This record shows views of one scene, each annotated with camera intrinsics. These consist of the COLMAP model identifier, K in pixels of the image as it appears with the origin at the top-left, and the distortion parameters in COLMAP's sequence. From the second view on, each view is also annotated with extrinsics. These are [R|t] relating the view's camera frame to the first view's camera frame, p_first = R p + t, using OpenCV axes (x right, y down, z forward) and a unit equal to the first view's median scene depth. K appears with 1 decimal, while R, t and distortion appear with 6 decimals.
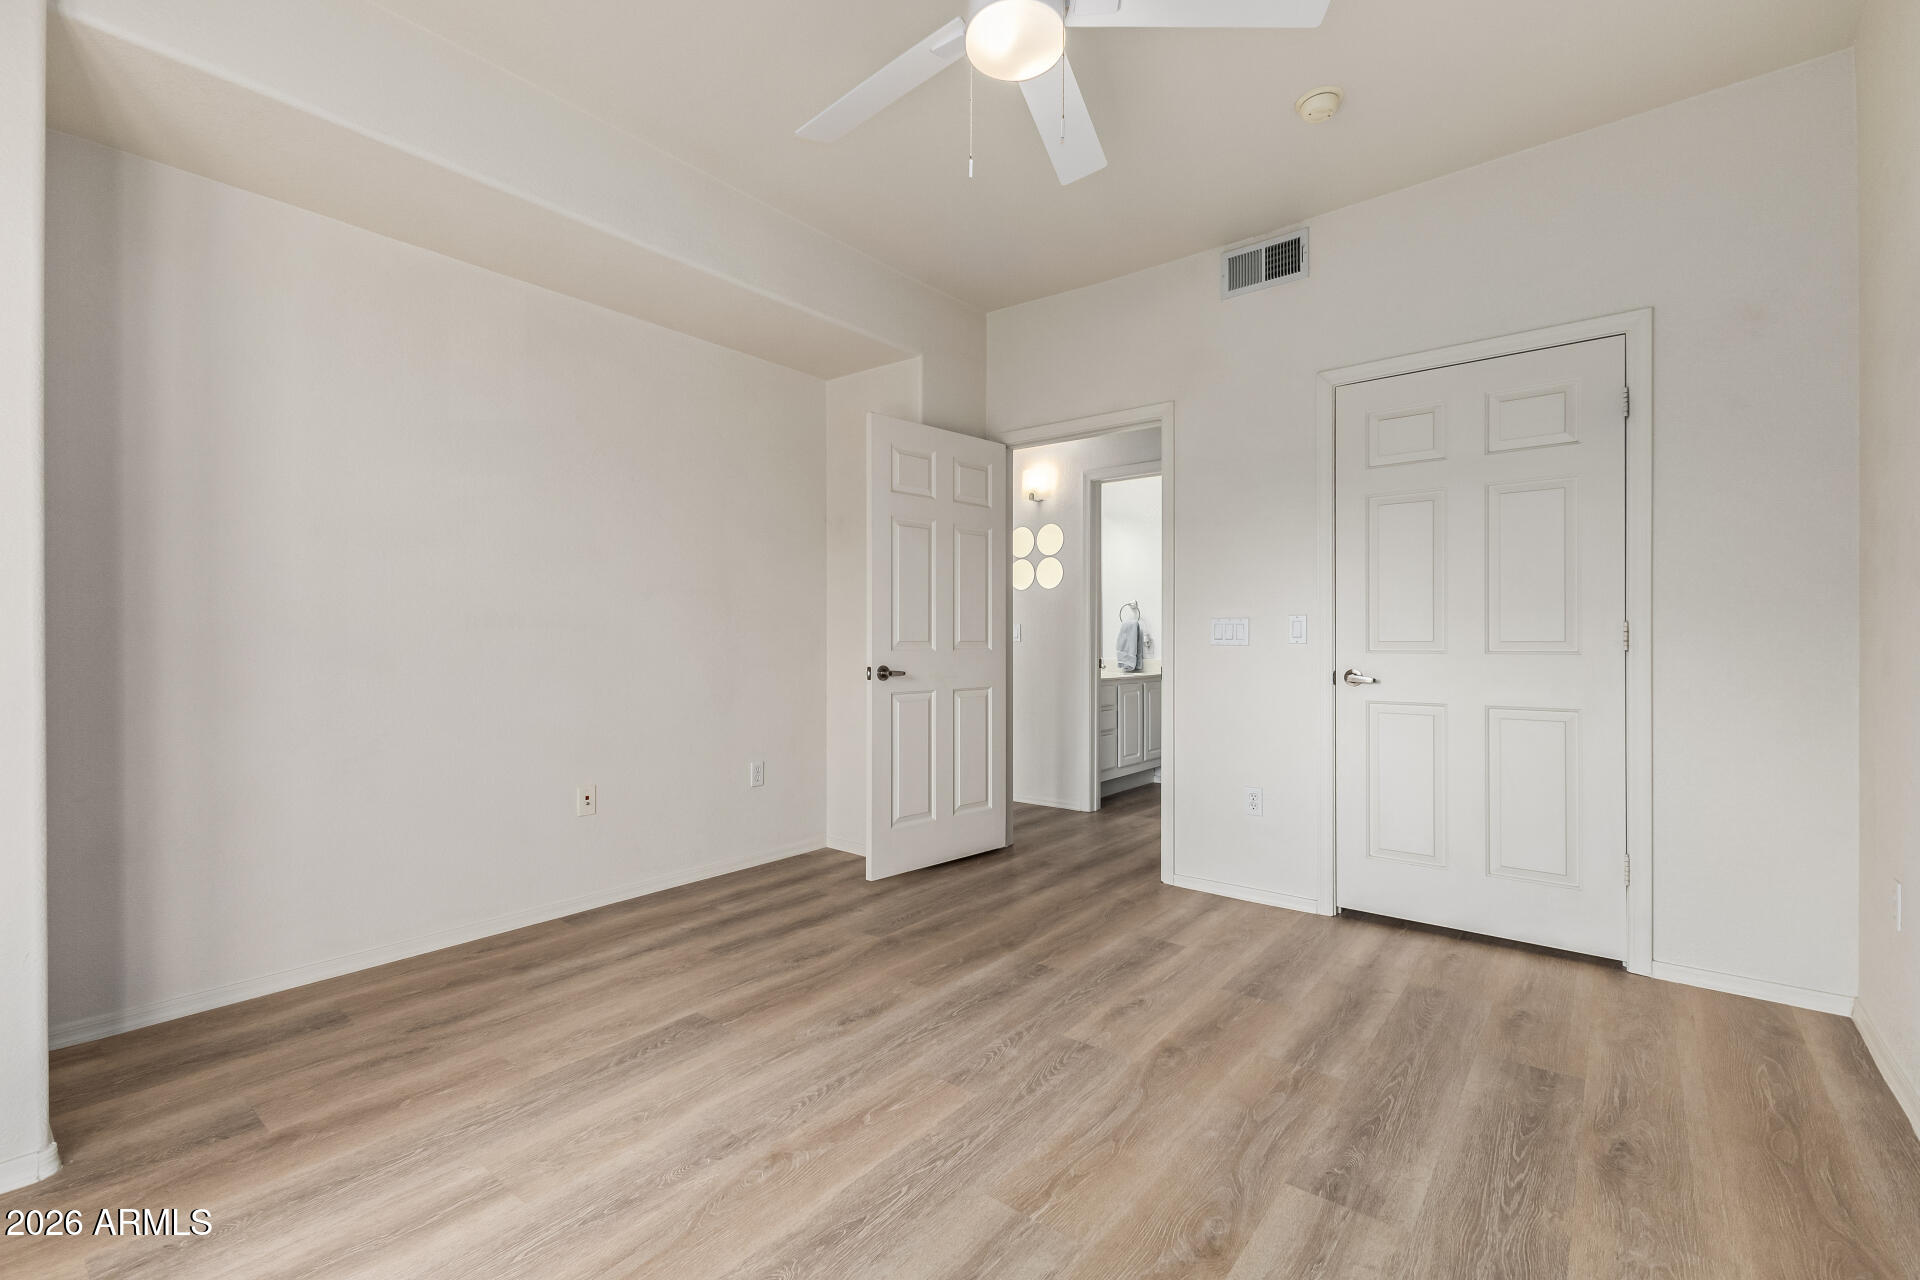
lens RADIAL K [[837.3, 0, 954.5], [0, 837.3, 638.2], [0, 0, 1]] dist [0.011601, -0.002926]
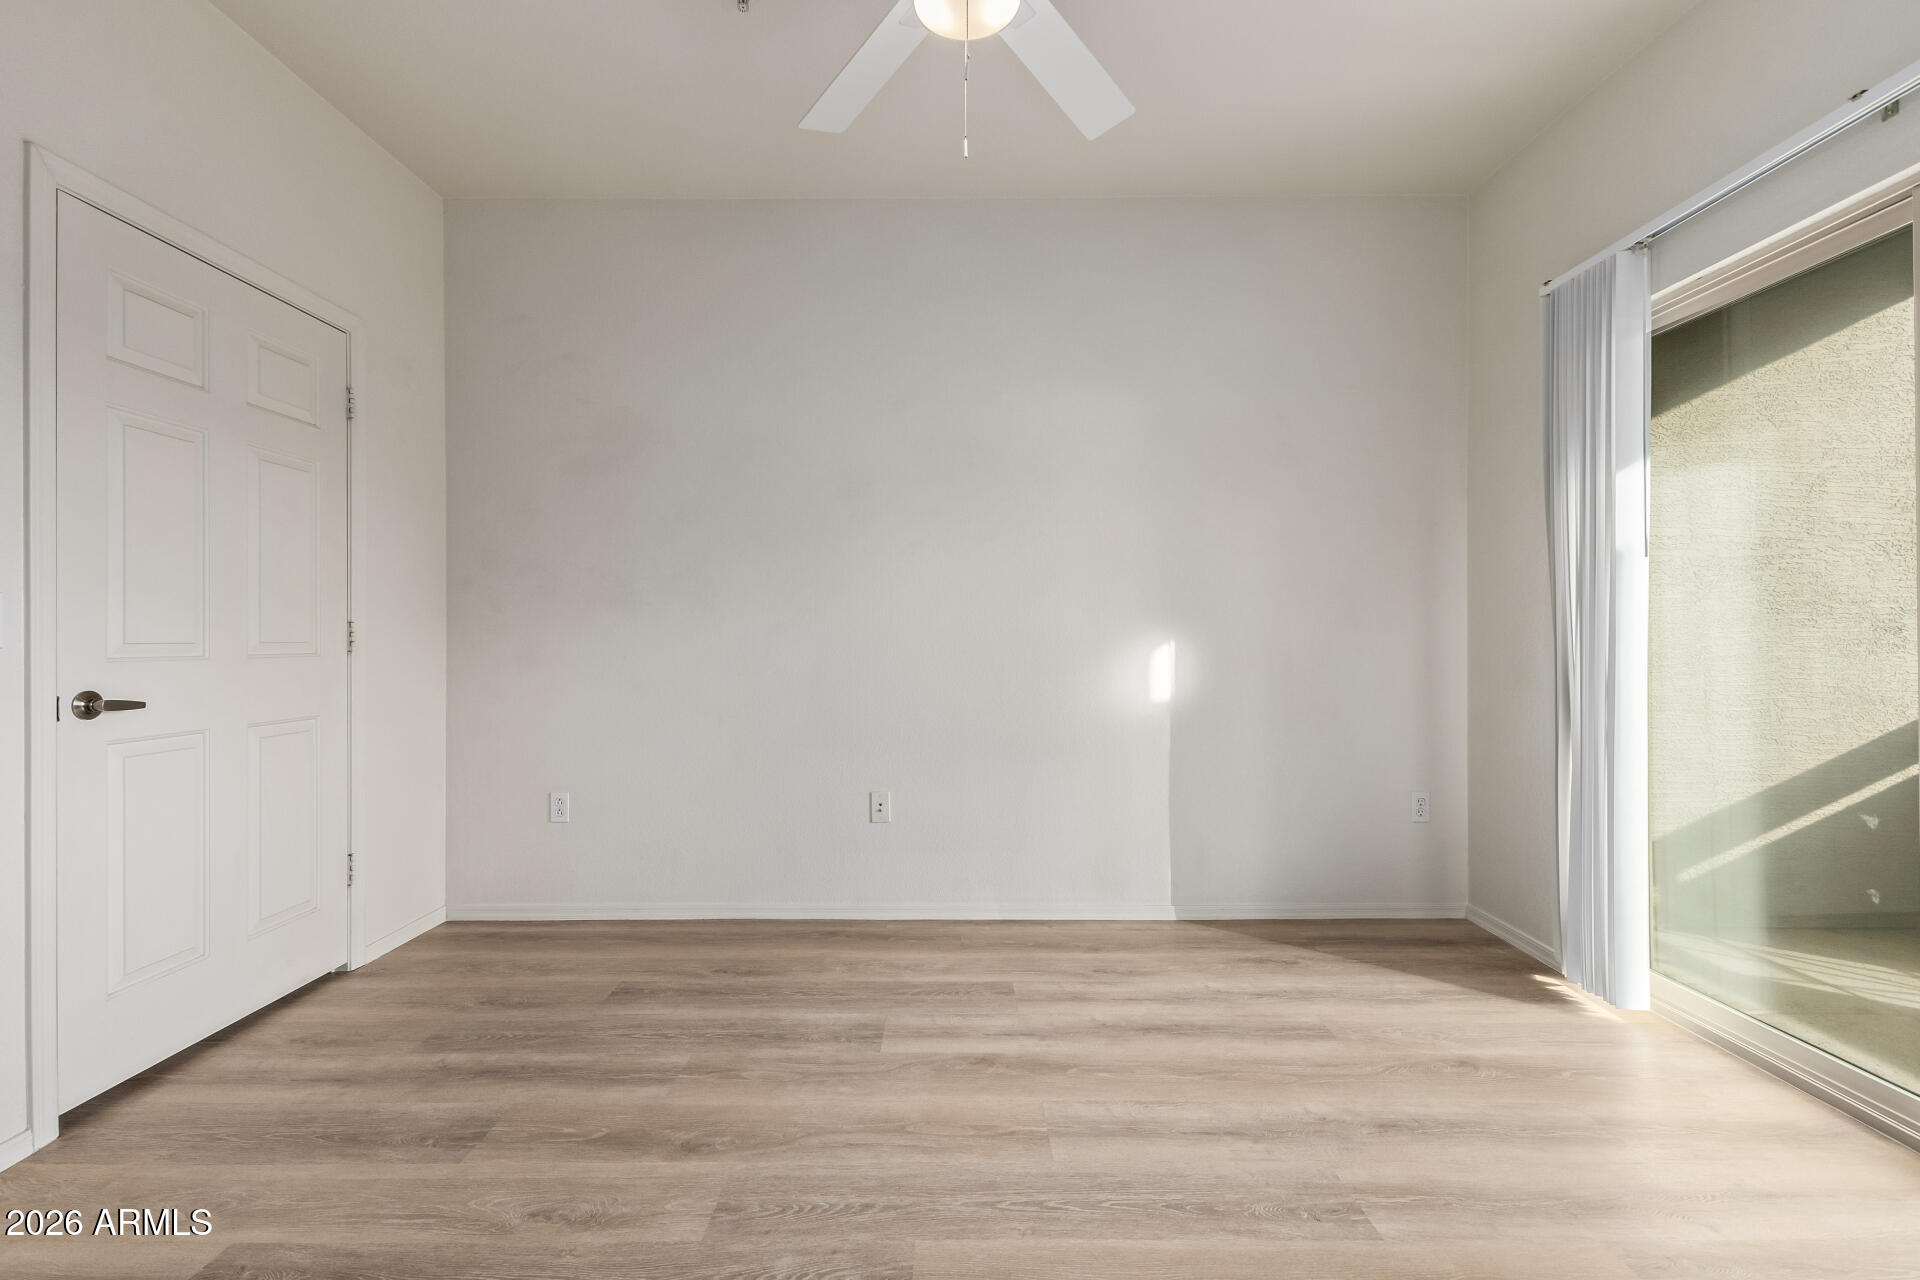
lens RADIAL K [[837.3, 0, 956.0], [0, 837.3, 635.3], [0, 0, 1]] dist [0.011601, -0.002926]
pose [[-0.626162, 0.003437, 0.779686, -0.574147], [0.000603, 0.999992, -0.003924, 0.001990], [-0.779693, -0.001987, -0.626159, 1.411274]]
